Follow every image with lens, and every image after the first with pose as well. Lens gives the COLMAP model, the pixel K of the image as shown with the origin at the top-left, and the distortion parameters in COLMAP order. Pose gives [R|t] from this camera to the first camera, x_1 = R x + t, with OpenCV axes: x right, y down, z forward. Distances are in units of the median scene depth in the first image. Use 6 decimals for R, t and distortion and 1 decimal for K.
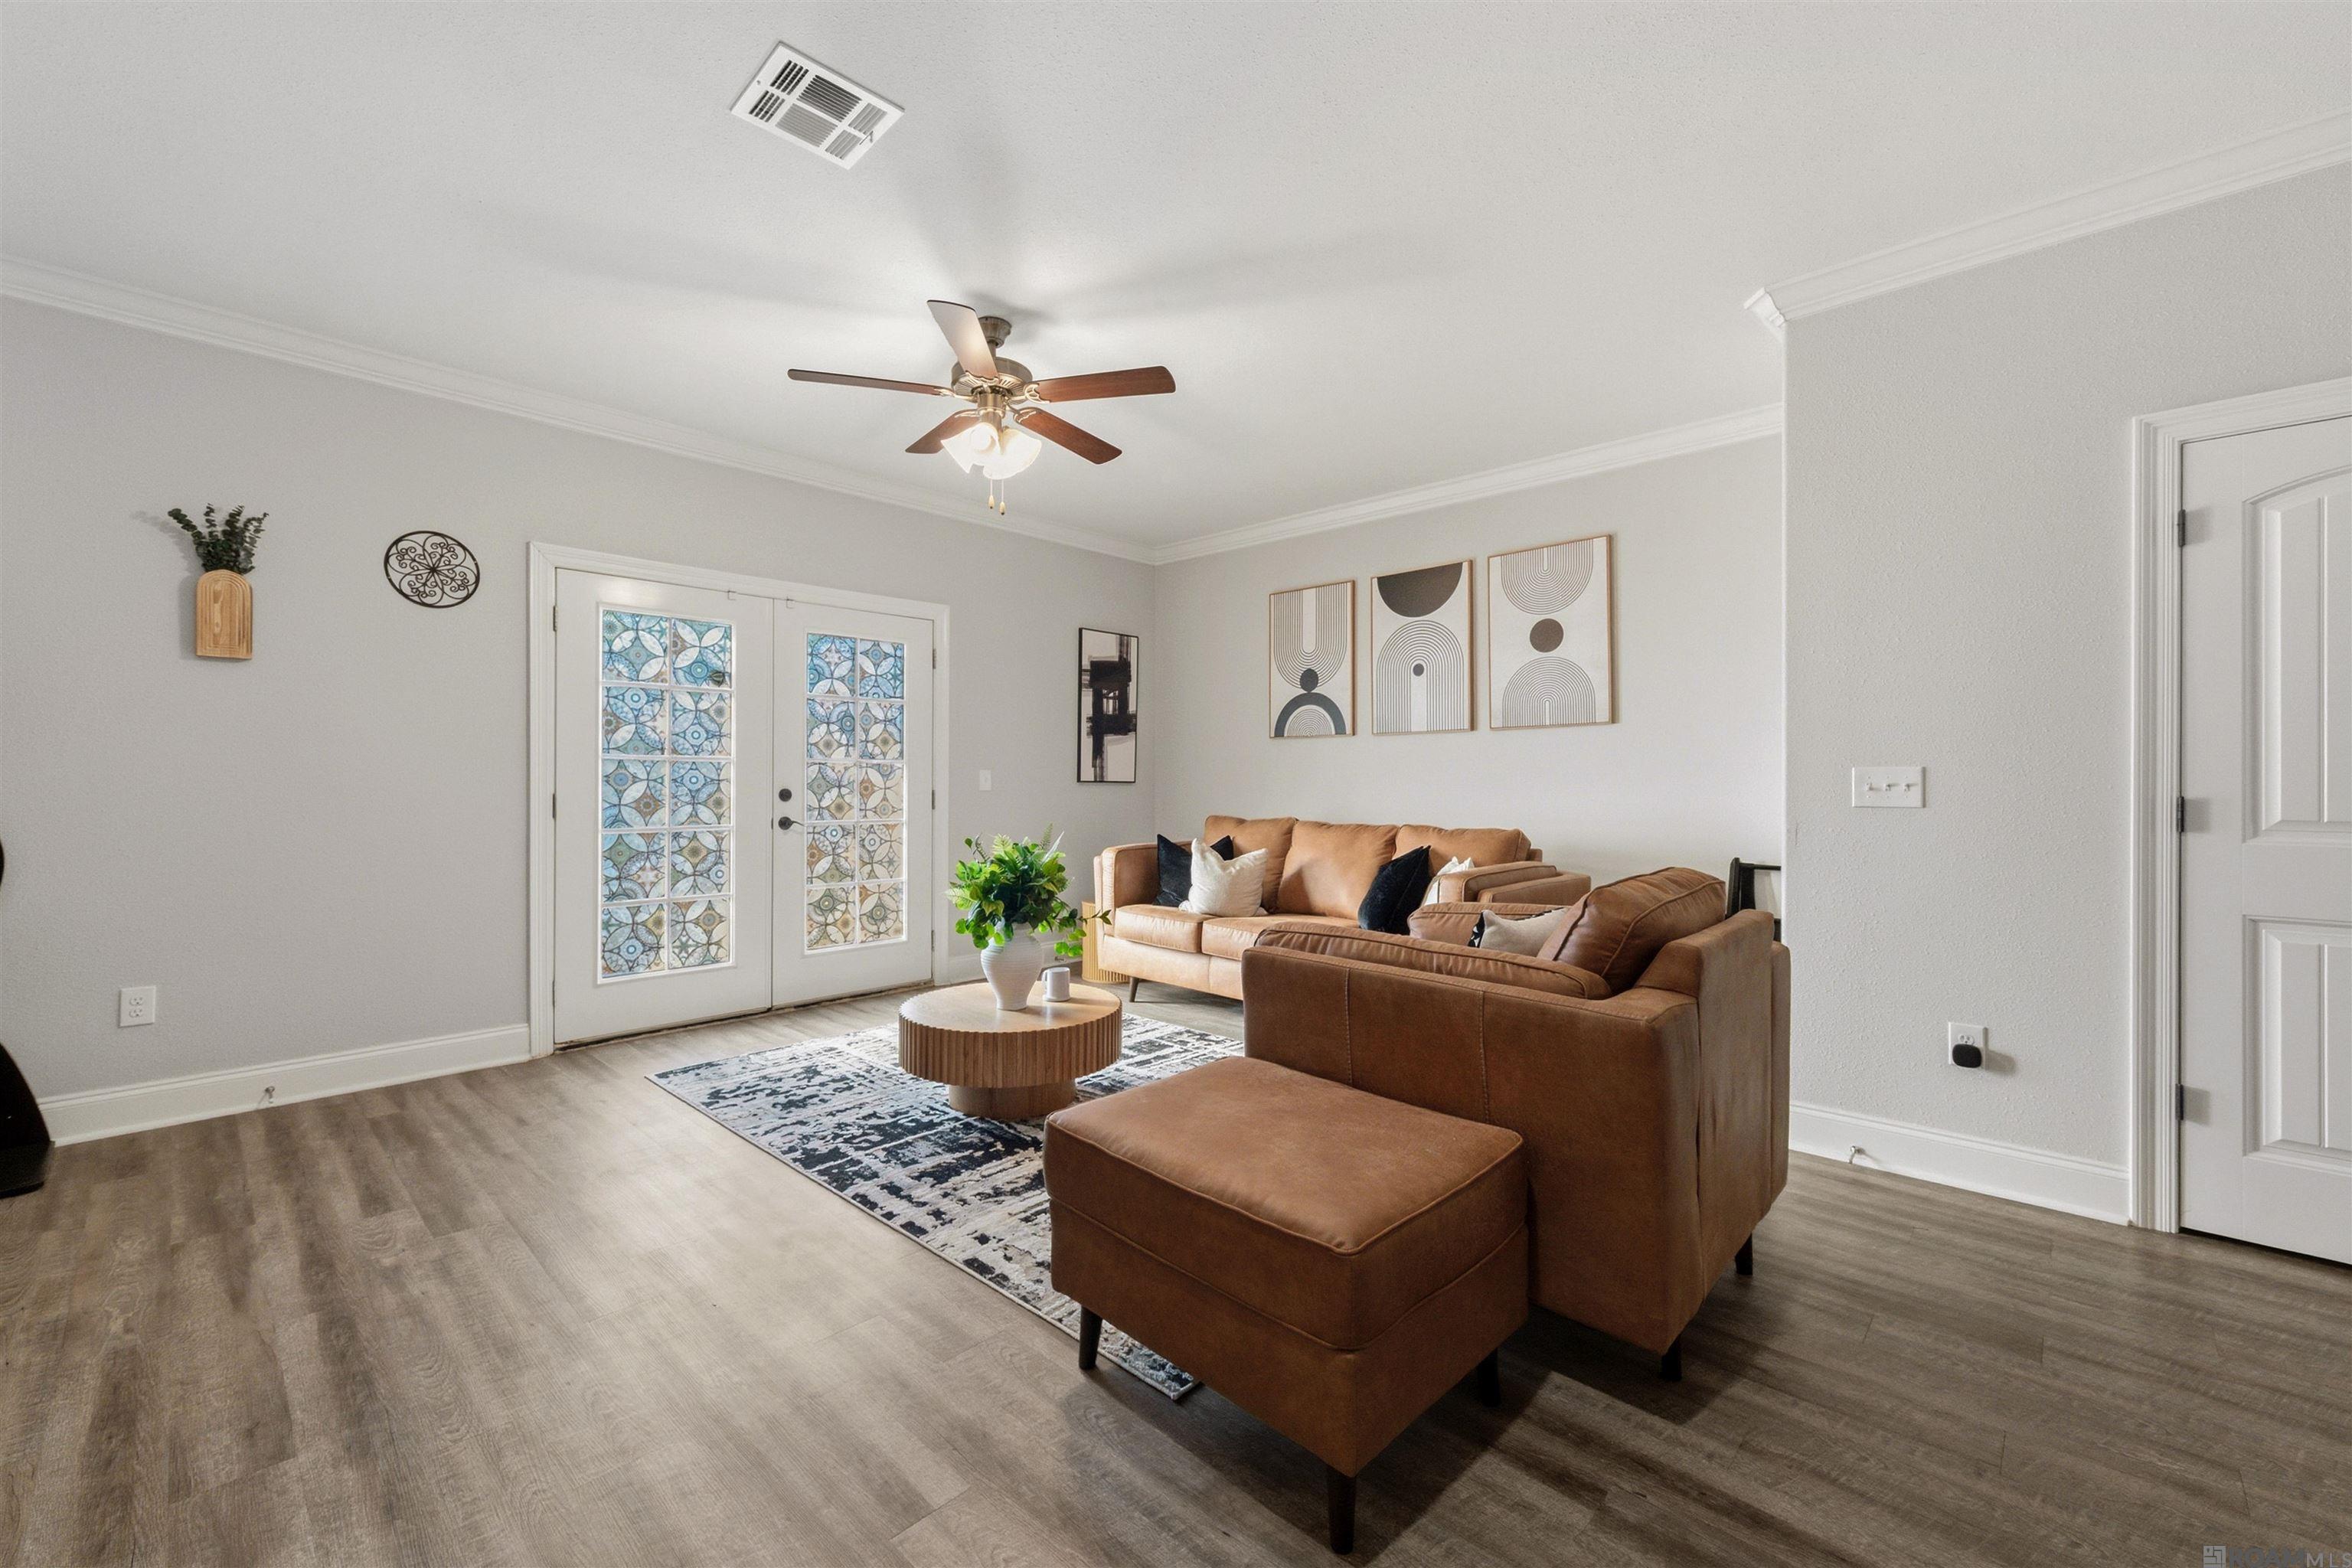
lens RADIAL K [[945.2, 0, 1161.1], [0, 945.2, 784.5], [0, 0, 1]] dist [0.001497, -0.000046]
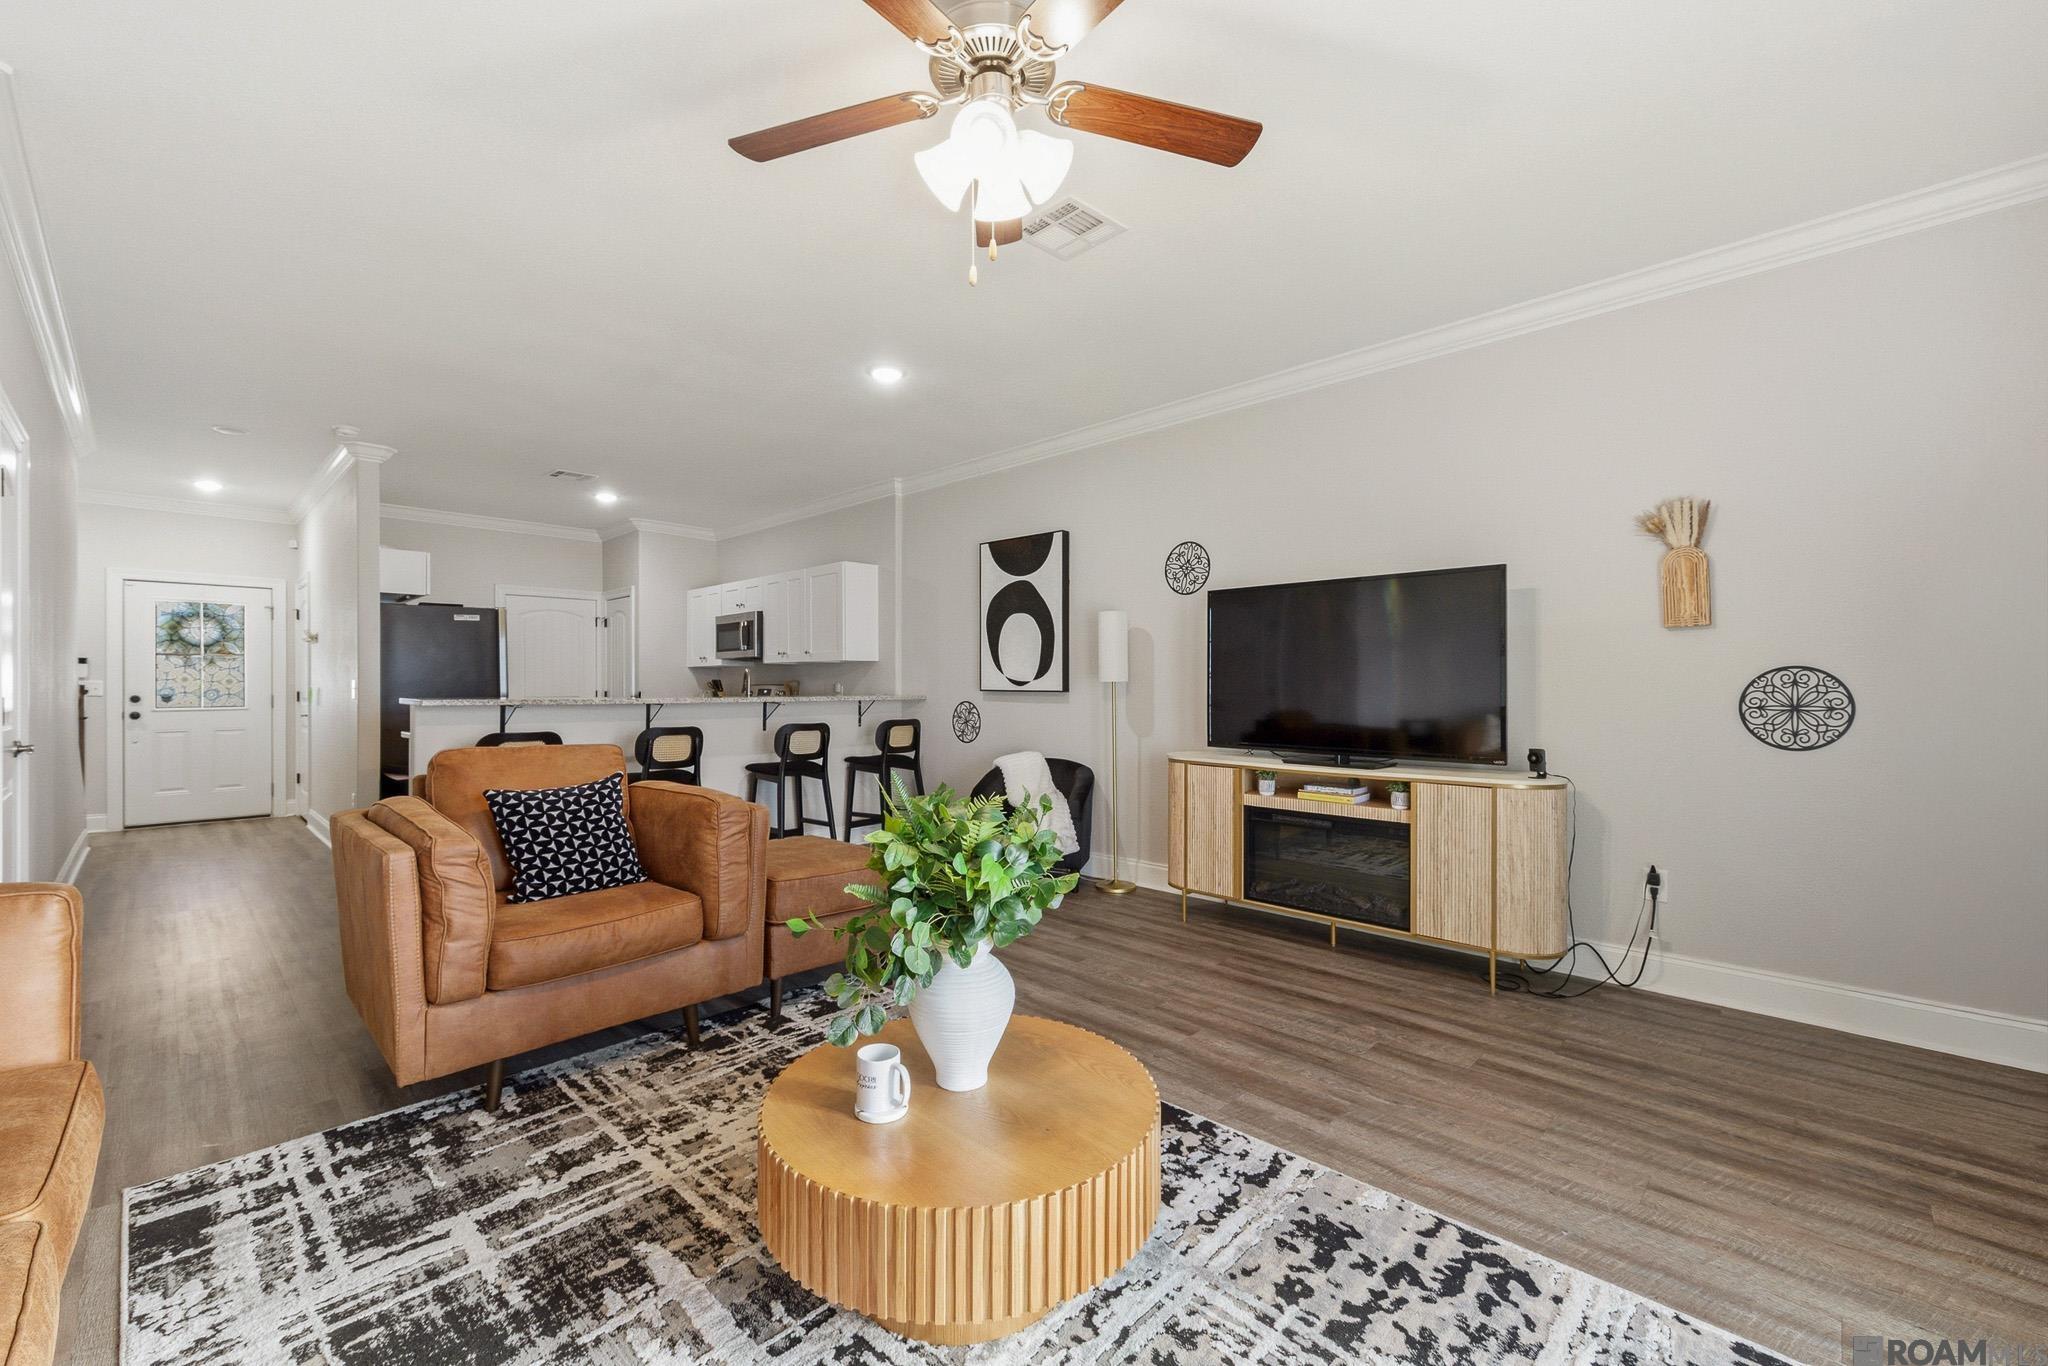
lens RADIAL K [[837.8, 0, 994.7], [0, 837.8, 686.8], [0, 0, 1]] dist [0.002852, 0.000120]
pose [[-0.999549, -0.003140, 0.029877, -0.193425], [-0.002970, 0.999979, 0.005725, -0.008618], [-0.029894, 0.005634, -0.999537, 1.516982]]
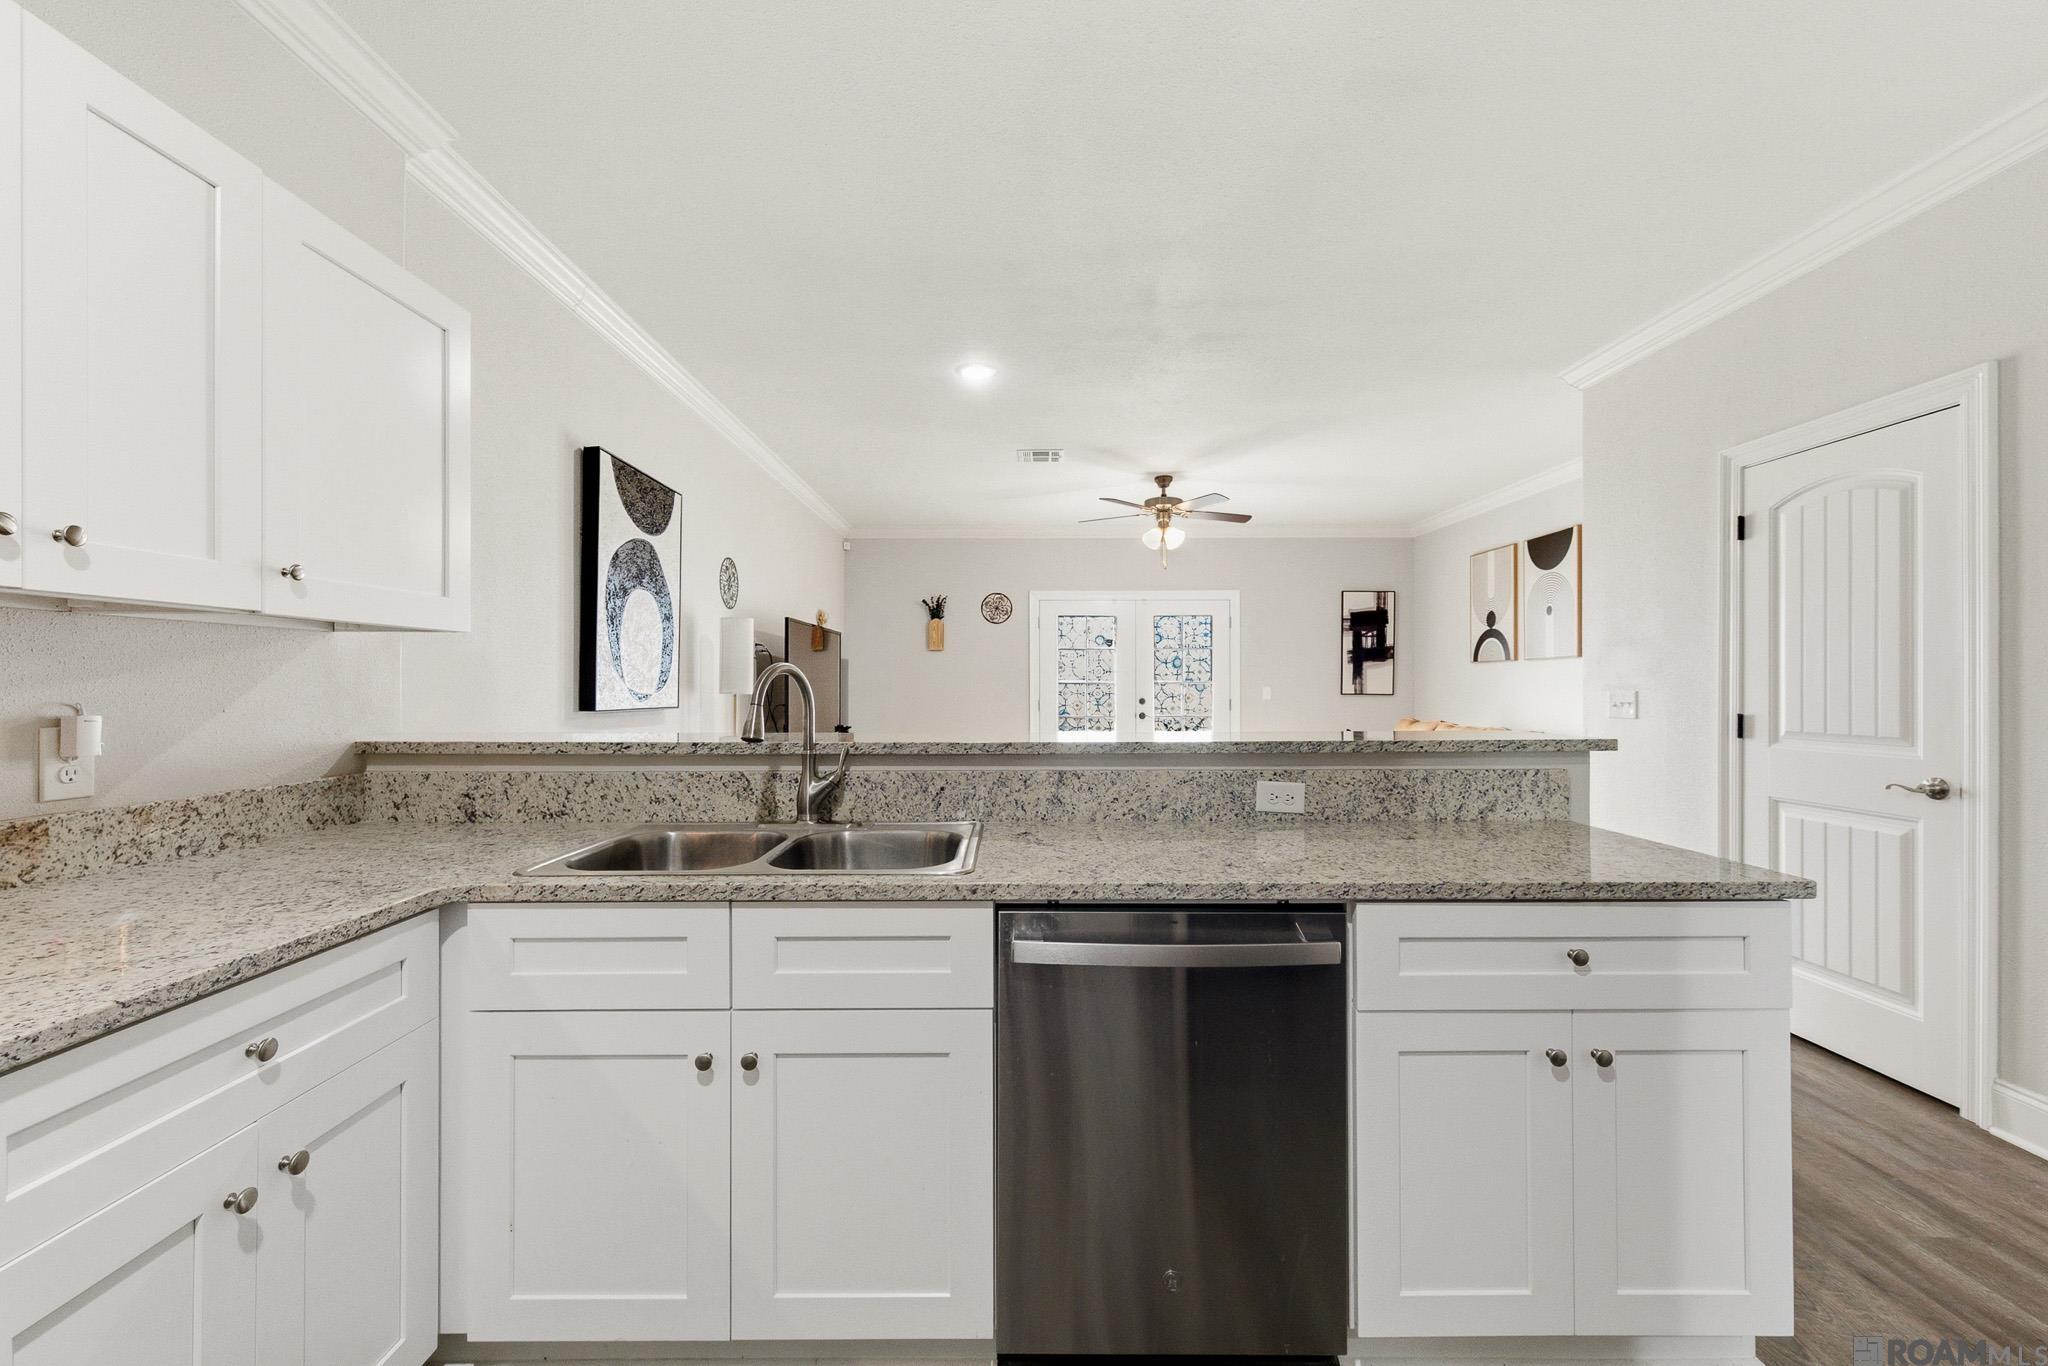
lens RADIAL K [[823.1, 0, 1011.0], [0, 823.1, 683.4], [0, 0, 1]] dist [0.001497, -0.000046]
pose [[0.689129, -0.005127, -0.724621, 0.897515], [-0.000878, 0.999968, -0.007911, -0.016627], [0.724638, 0.006087, 0.689102, -0.496982]]
